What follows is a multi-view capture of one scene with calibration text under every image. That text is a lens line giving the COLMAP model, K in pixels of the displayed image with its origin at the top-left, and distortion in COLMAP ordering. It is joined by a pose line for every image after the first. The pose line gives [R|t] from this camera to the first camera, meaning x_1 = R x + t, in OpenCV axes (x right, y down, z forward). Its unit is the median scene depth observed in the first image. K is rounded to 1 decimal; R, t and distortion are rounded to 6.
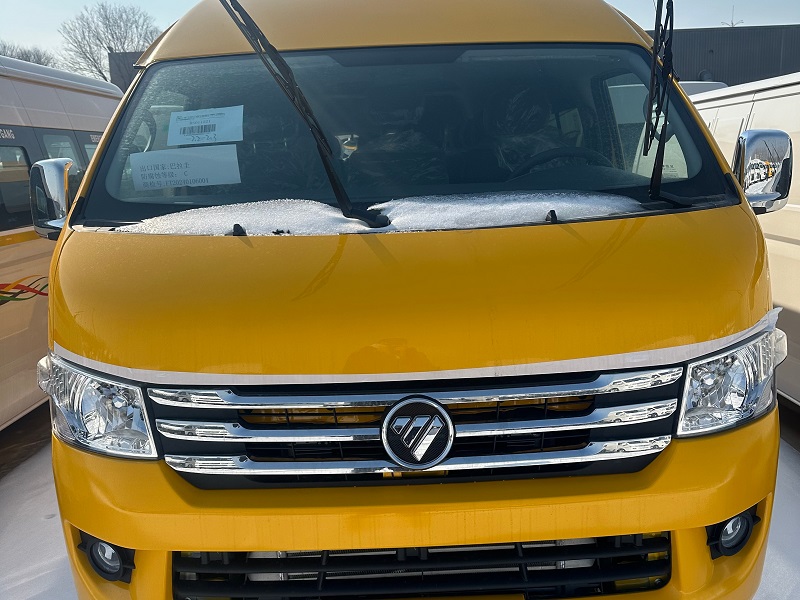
lens RADIAL K [[745.1, 0, 406.9], [0, 745.1, 298.7], [0, 0, 1]] dist [0.104897, 0.000000]
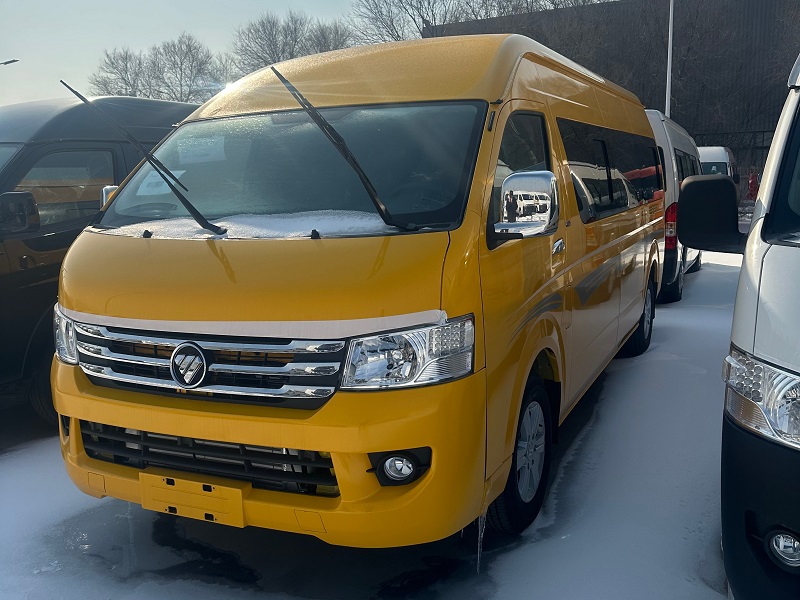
lens RADIAL K [[695.6, 0, 434.6], [0, 695.6, 293.9], [0, 0, 1]] dist [0.139603, -0.007981]
pose [[0.902627, 0.073149, -0.424163, 1.088313], [-0.076823, 0.997009, 0.008458, -0.024056], [0.423513, 0.024951, 0.905546, -0.138231]]
